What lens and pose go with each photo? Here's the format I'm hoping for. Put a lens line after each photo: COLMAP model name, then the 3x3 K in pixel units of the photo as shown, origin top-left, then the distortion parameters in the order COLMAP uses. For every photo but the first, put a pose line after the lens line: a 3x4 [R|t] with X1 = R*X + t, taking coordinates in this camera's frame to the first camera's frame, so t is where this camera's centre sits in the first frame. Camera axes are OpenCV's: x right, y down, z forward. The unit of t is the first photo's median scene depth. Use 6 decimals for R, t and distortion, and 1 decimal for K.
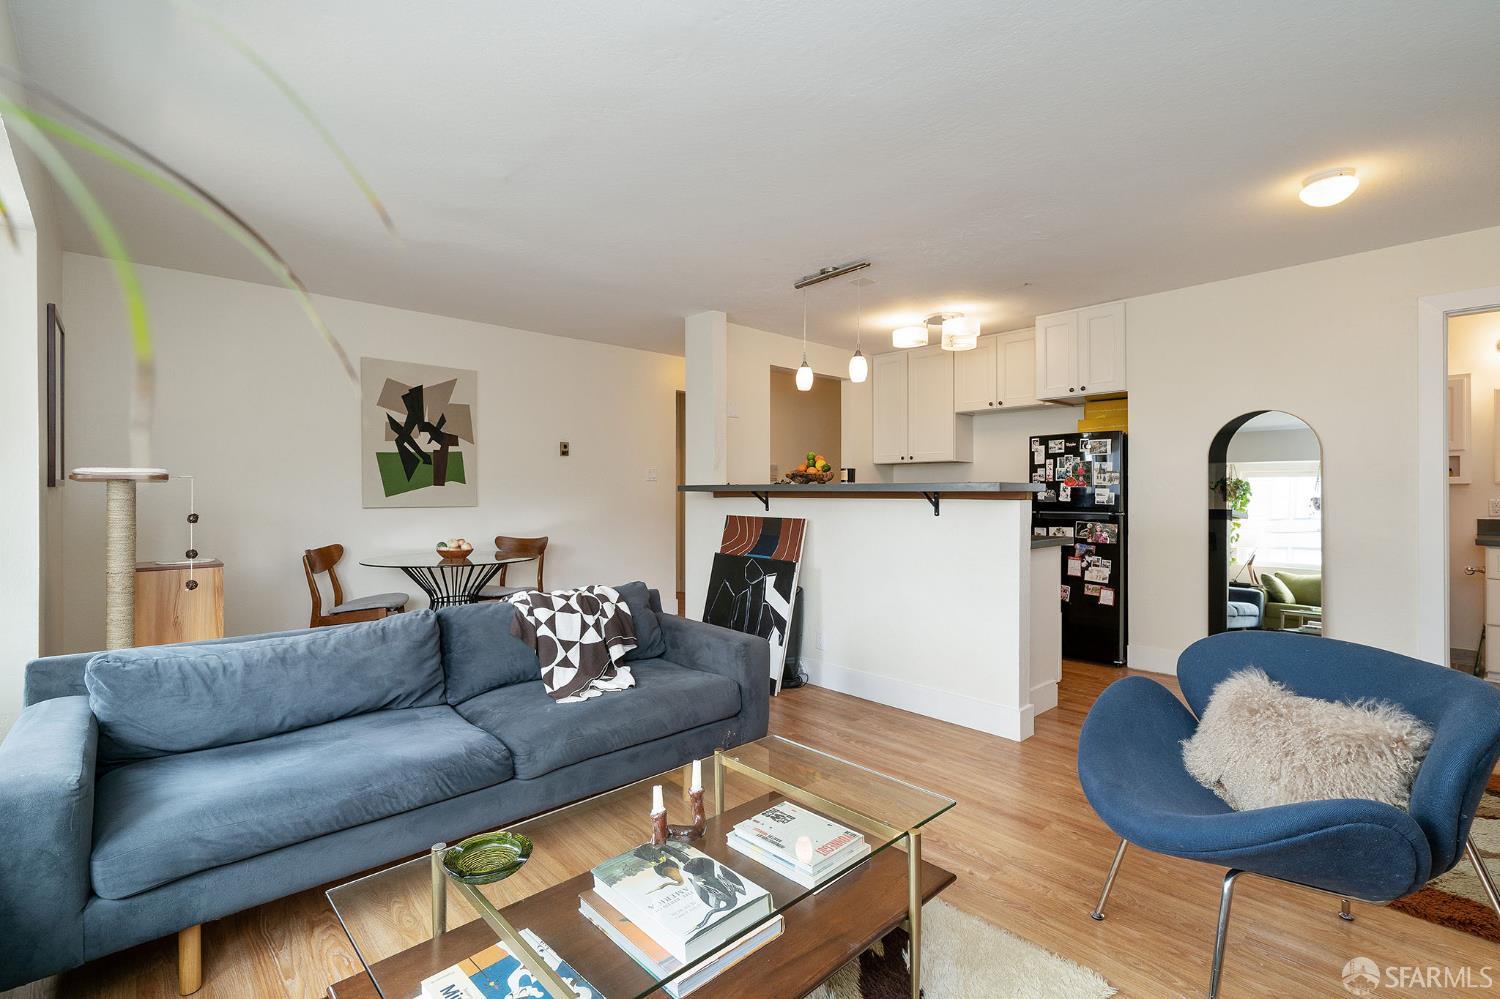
lens RADIAL K [[678.6, 0, 750.9], [0, 678.6, 481.7], [0, 0, 1]] dist [0.000627, 0.000240]
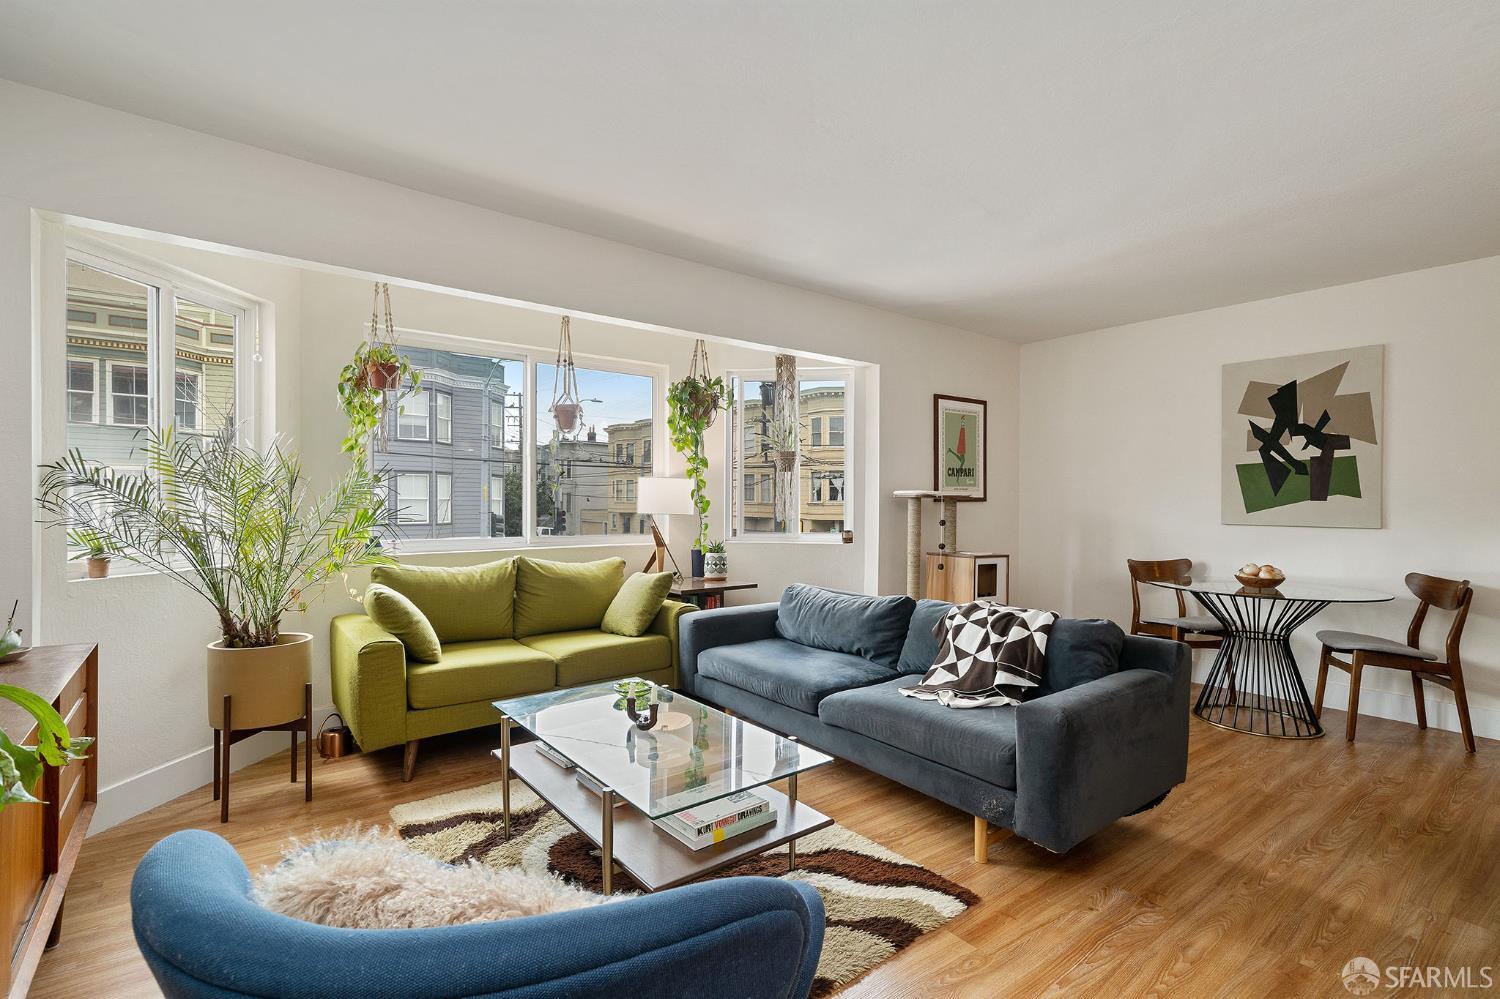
lens RADIAL K [[700.8, 0, 740.9], [0, 700.8, 517.1], [0, 0, 1]] dist [-0.004039, 0.000630]
pose [[-0.097772, 0.020966, -0.994988, 0.449402], [0.005897, 0.999773, 0.020488, 0.004110], [0.995191, -0.003865, -0.097874, 0.419233]]
